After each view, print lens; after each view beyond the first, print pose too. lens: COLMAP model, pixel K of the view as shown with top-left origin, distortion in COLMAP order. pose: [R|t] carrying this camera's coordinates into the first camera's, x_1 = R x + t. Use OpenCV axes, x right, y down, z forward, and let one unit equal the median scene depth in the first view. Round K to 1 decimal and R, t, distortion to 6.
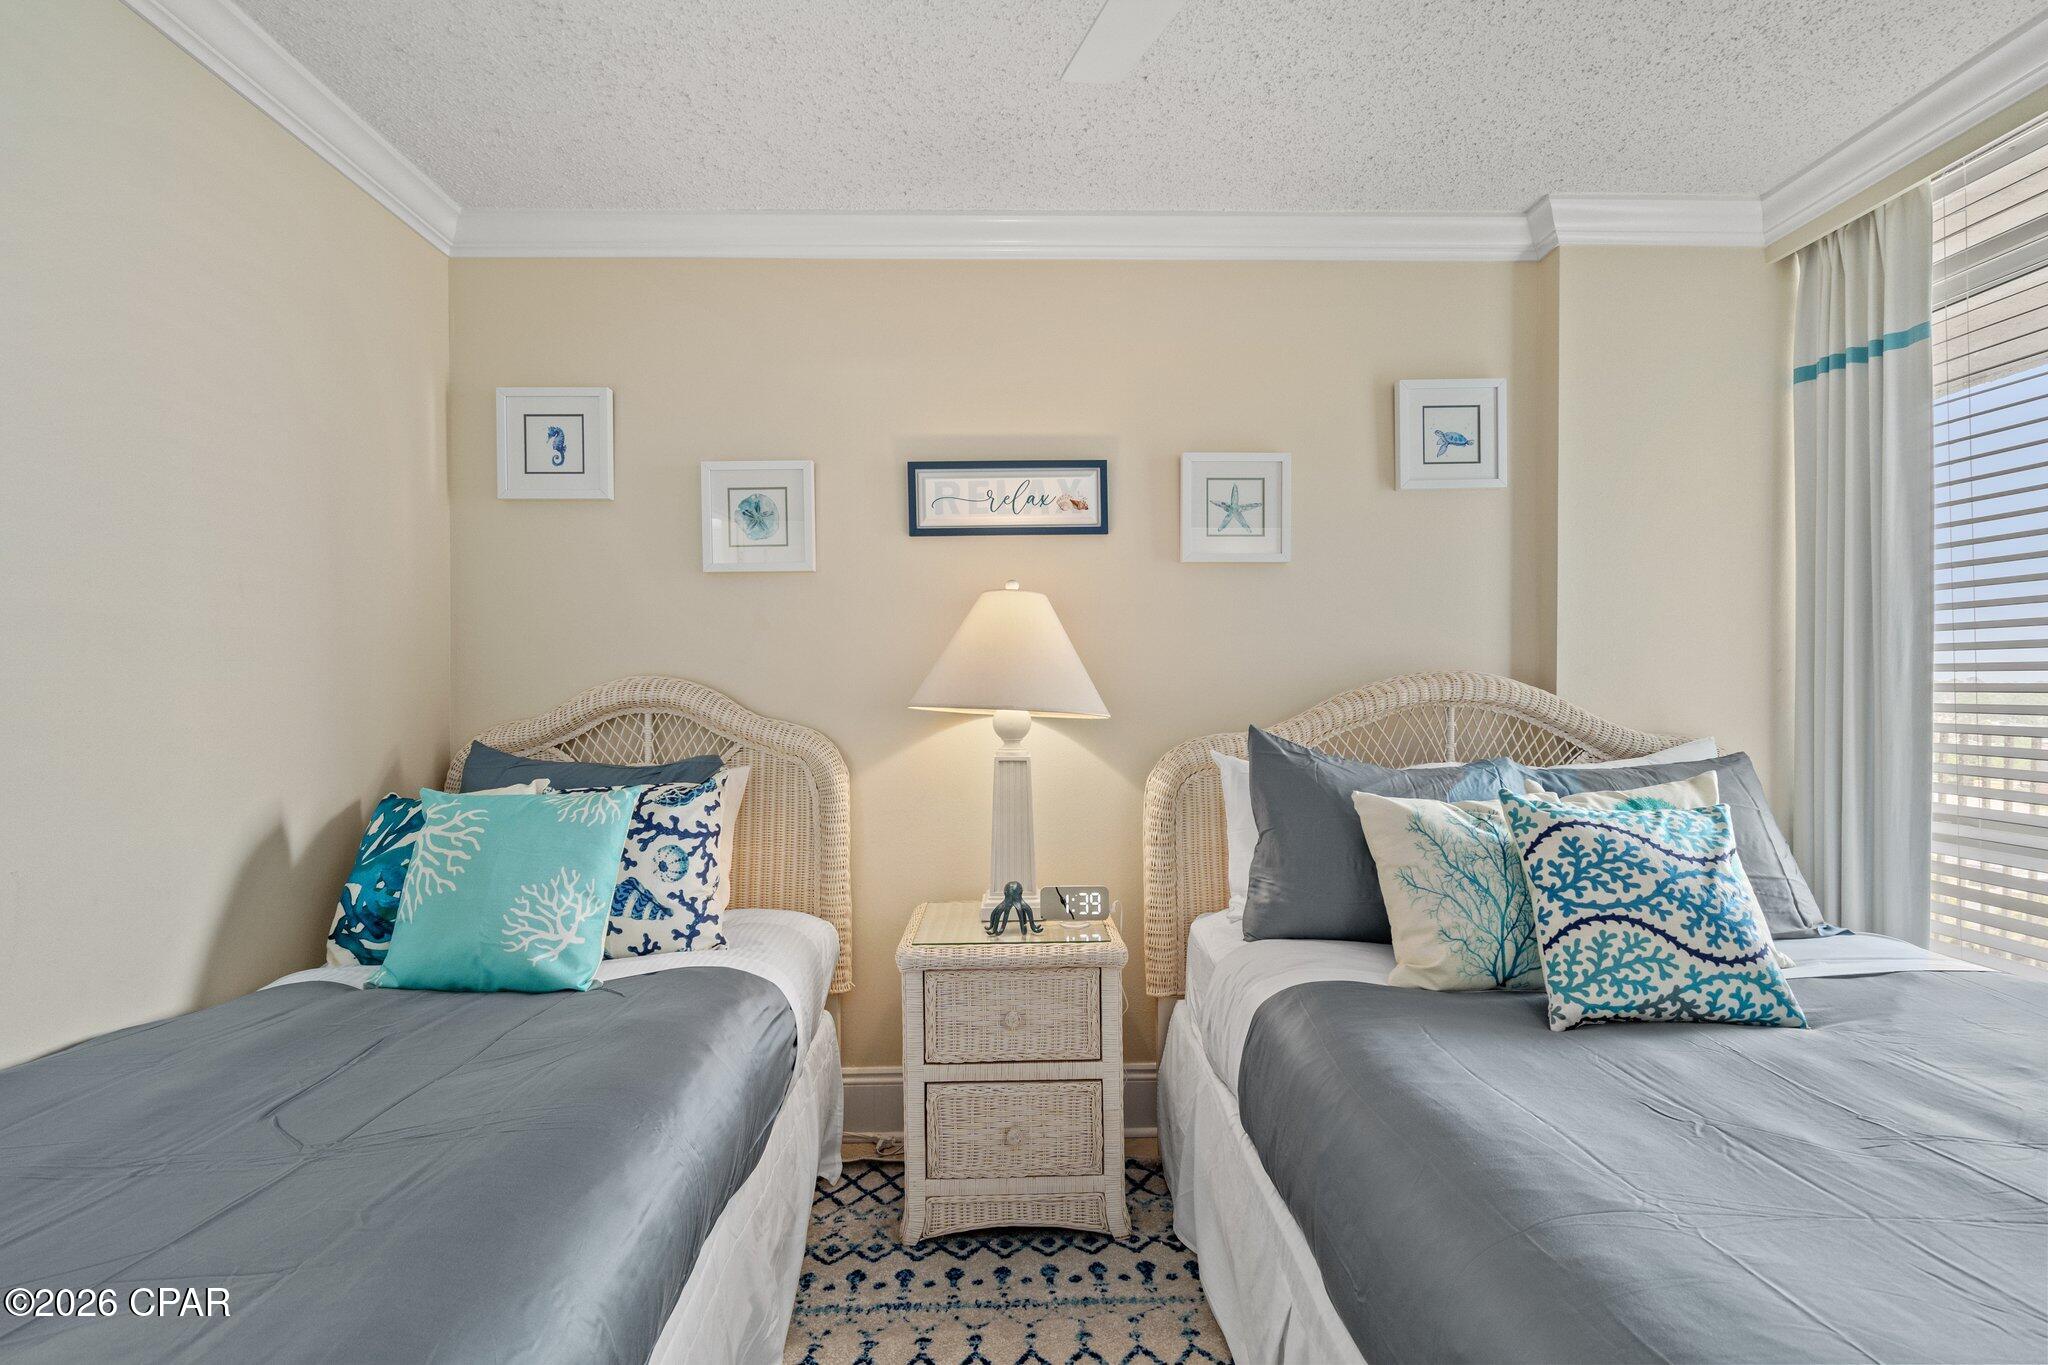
lens RADIAL K [[926.7, 0, 1024.0], [0, 926.7, 682.5], [0, 0, 1]] dist [-0.002897, -0.000199]
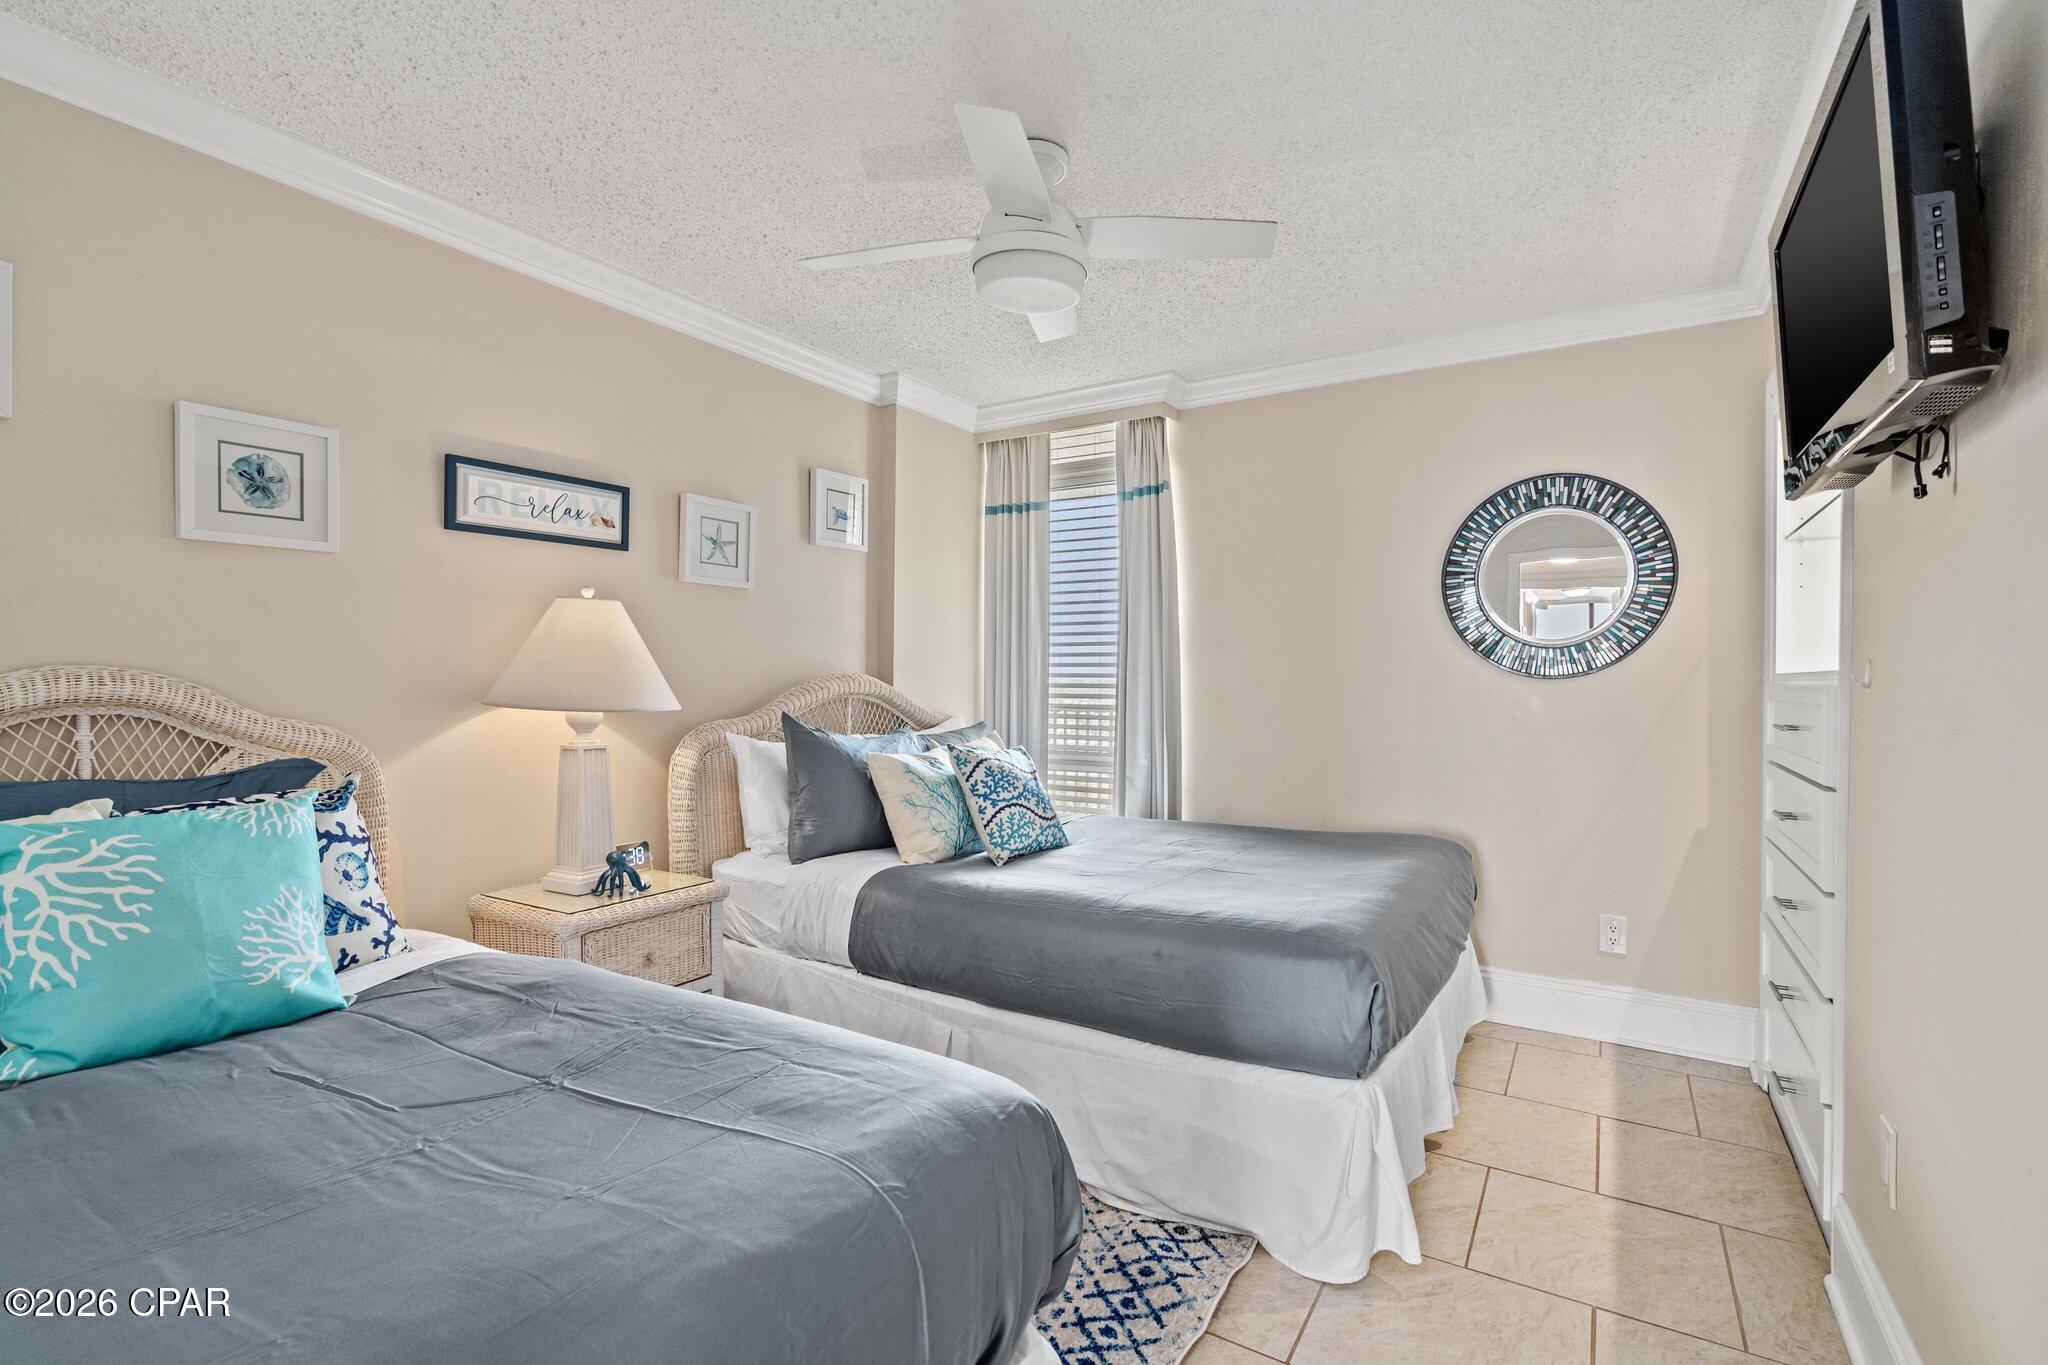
lens RADIAL K [[926.7, 0, 1024.0], [0, 926.7, 682.5], [0, 0, 1]] dist [-0.002897, -0.000199]
pose [[0.556889, 0.005370, 0.830570, -0.794144], [-0.008638, 0.999962, -0.000674, 0.000679], [-0.830542, -0.006799, 0.556914, -0.076073]]
